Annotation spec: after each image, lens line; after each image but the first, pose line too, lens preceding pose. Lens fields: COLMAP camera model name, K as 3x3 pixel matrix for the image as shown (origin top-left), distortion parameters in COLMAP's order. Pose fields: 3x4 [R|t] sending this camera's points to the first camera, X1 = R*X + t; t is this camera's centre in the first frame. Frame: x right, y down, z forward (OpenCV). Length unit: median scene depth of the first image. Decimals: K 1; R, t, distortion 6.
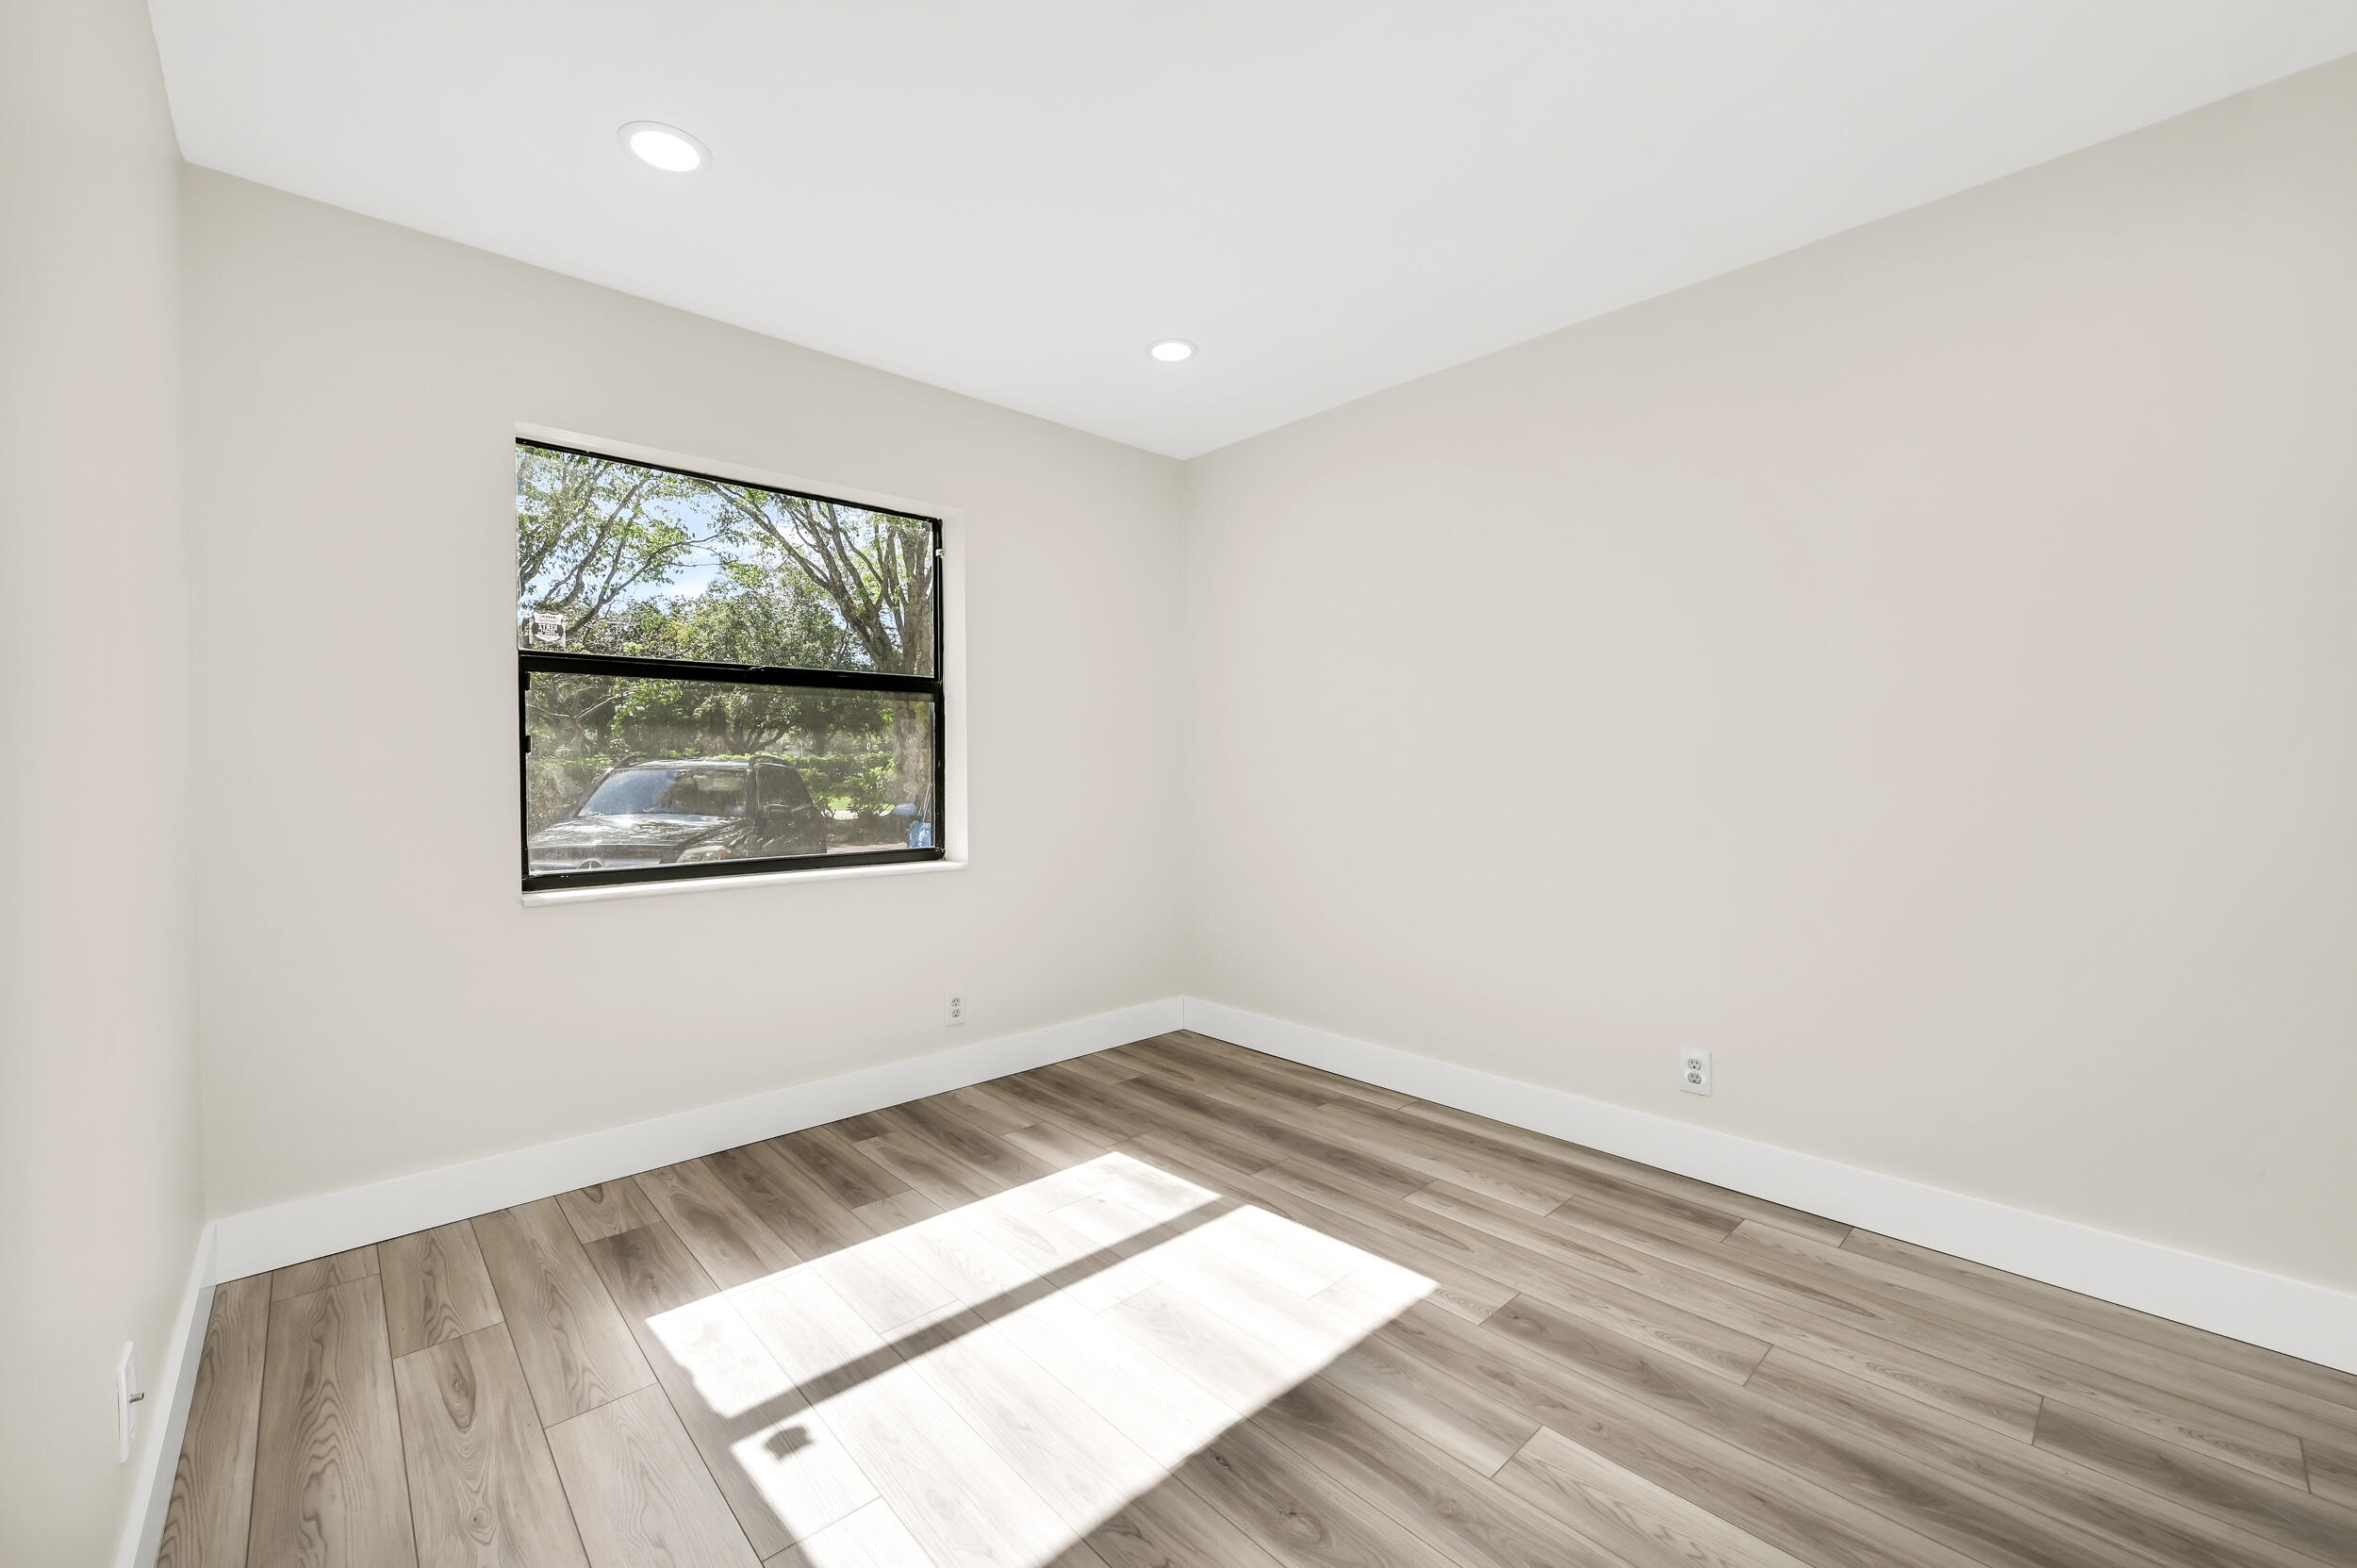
lens RADIAL K [[917.0, 0, 1185.0], [0, 917.0, 781.7], [0, 0, 1]] dist [-0.002015, -0.000017]
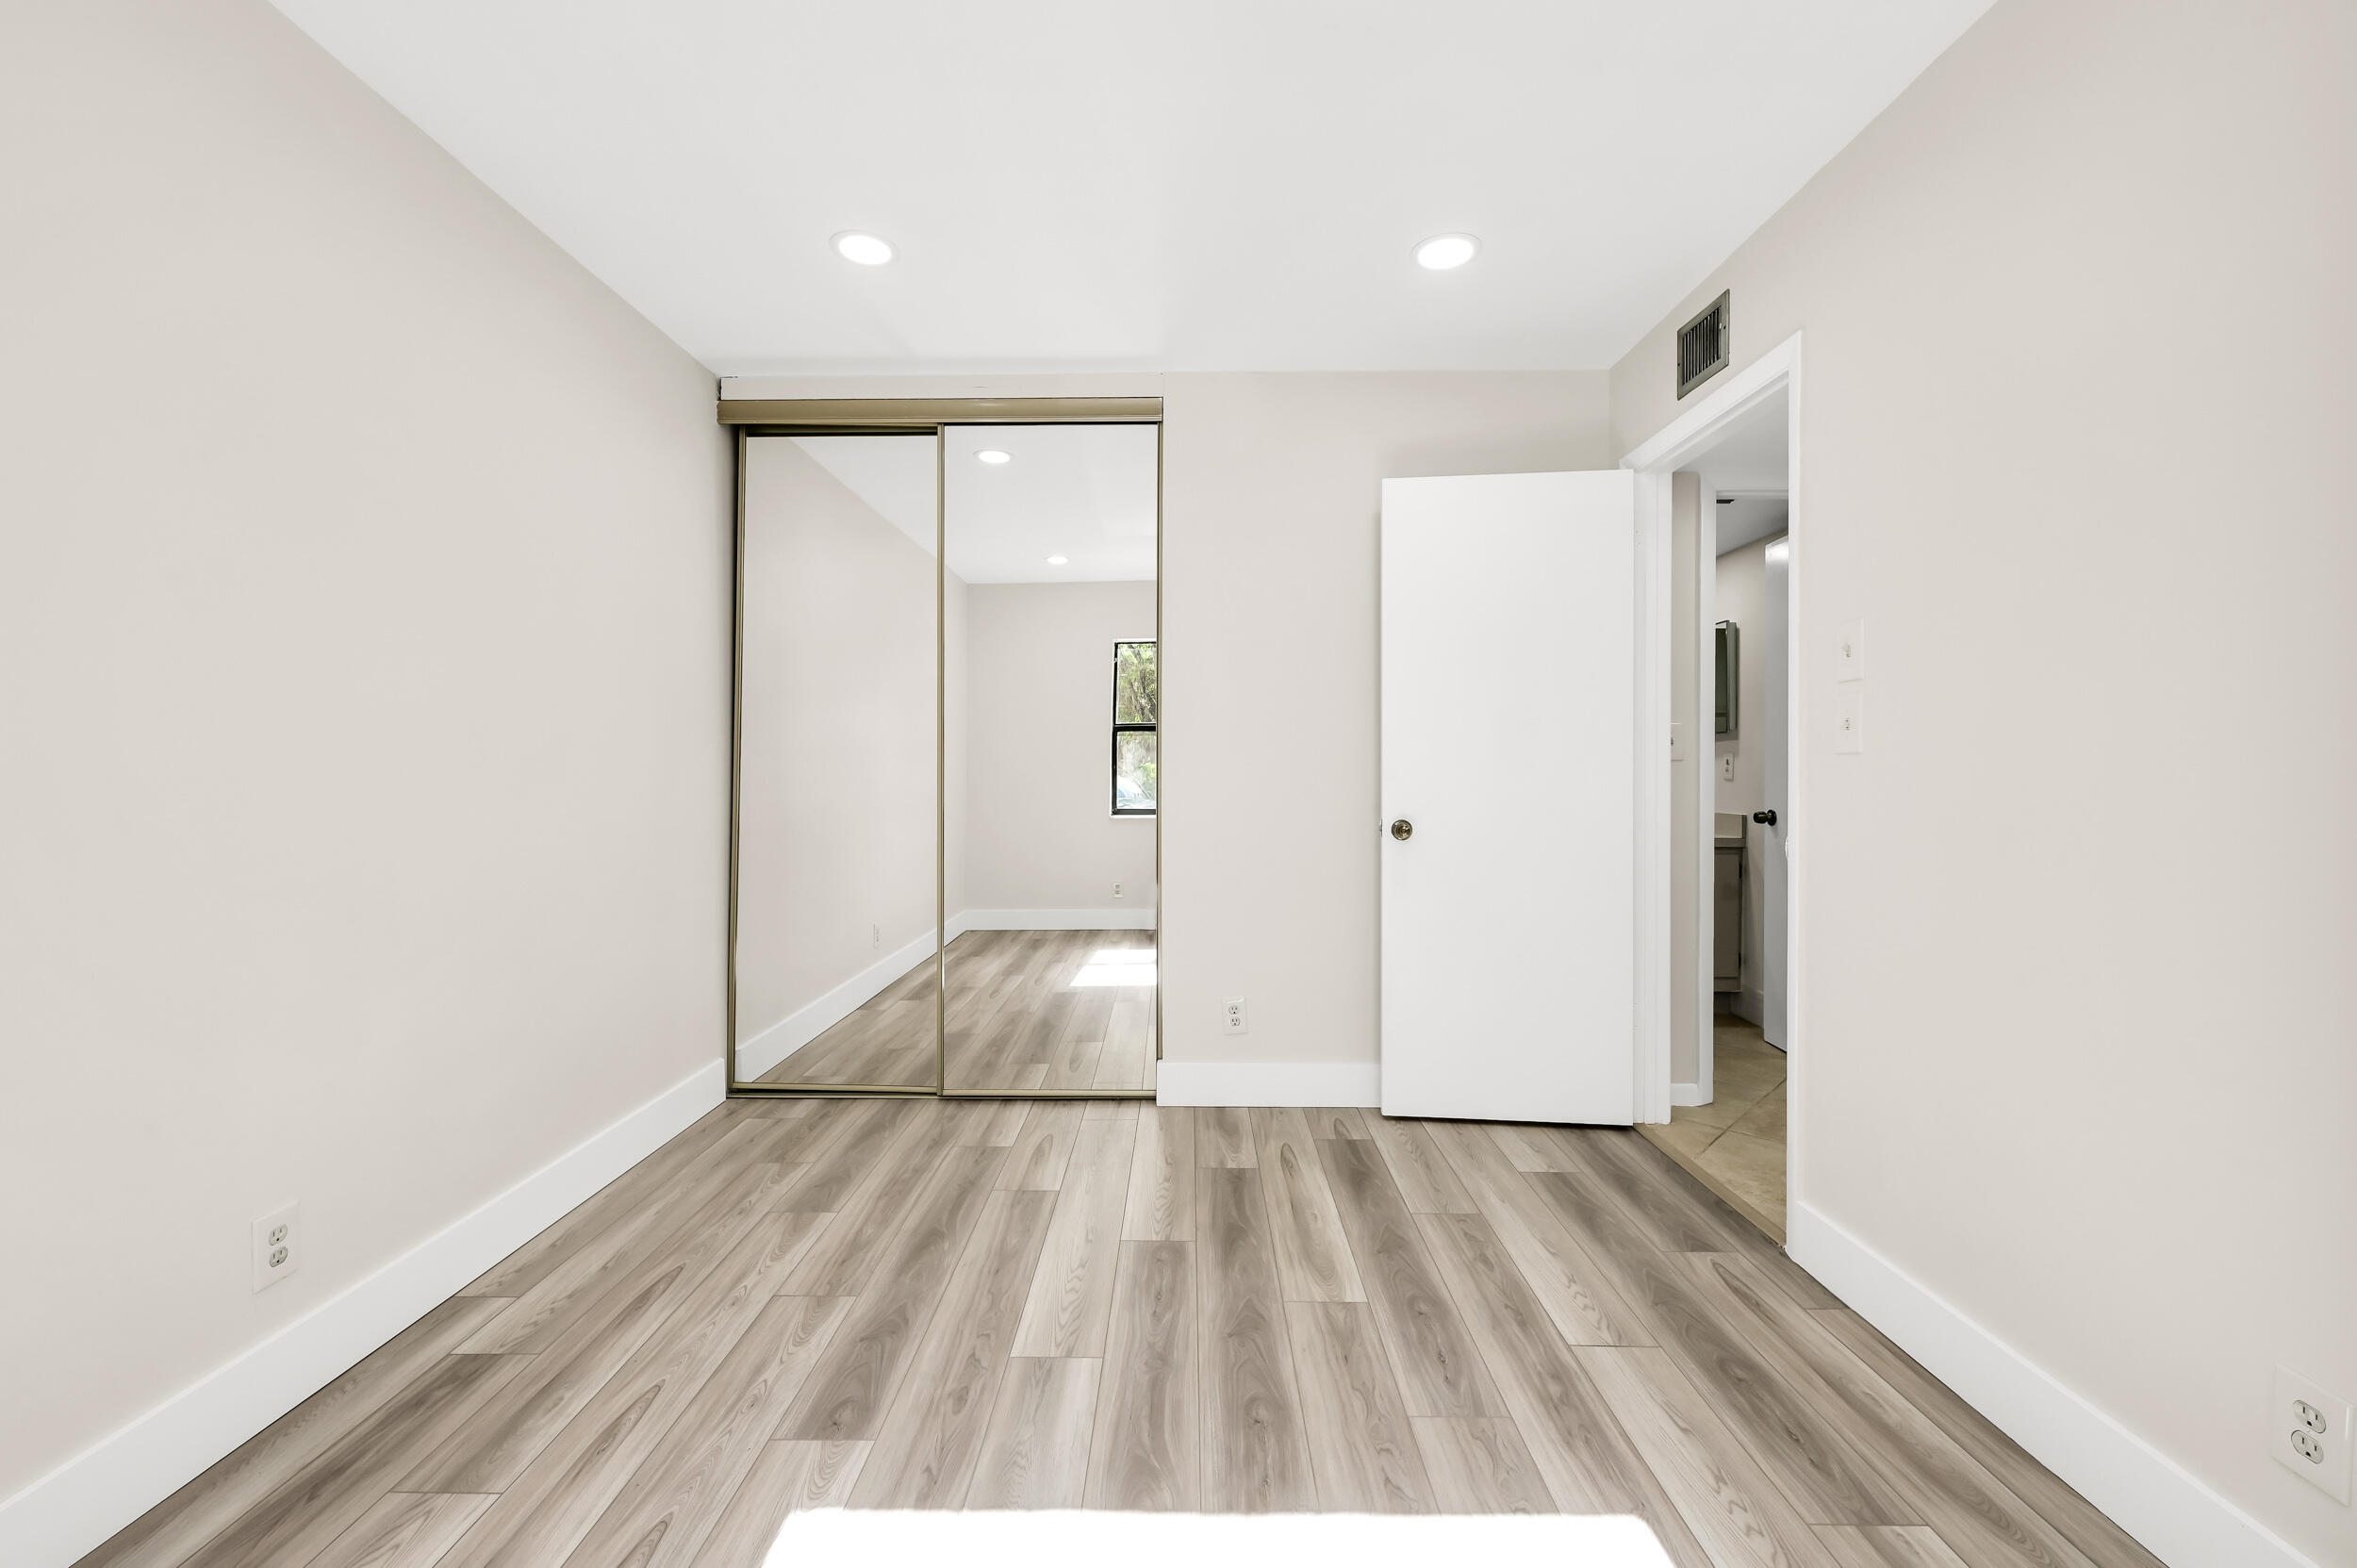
lens RADIAL K [[917.0, 0, 1175.7], [0, 917.0, 784.8], [0, 0, 1]] dist [-0.002015, -0.000017]
pose [[-0.720298, 0.002526, 0.693660, -0.436012], [0.014962, 0.999817, 0.011895, 0.005521], [-0.693503, 0.018946, -0.720205, 1.386076]]
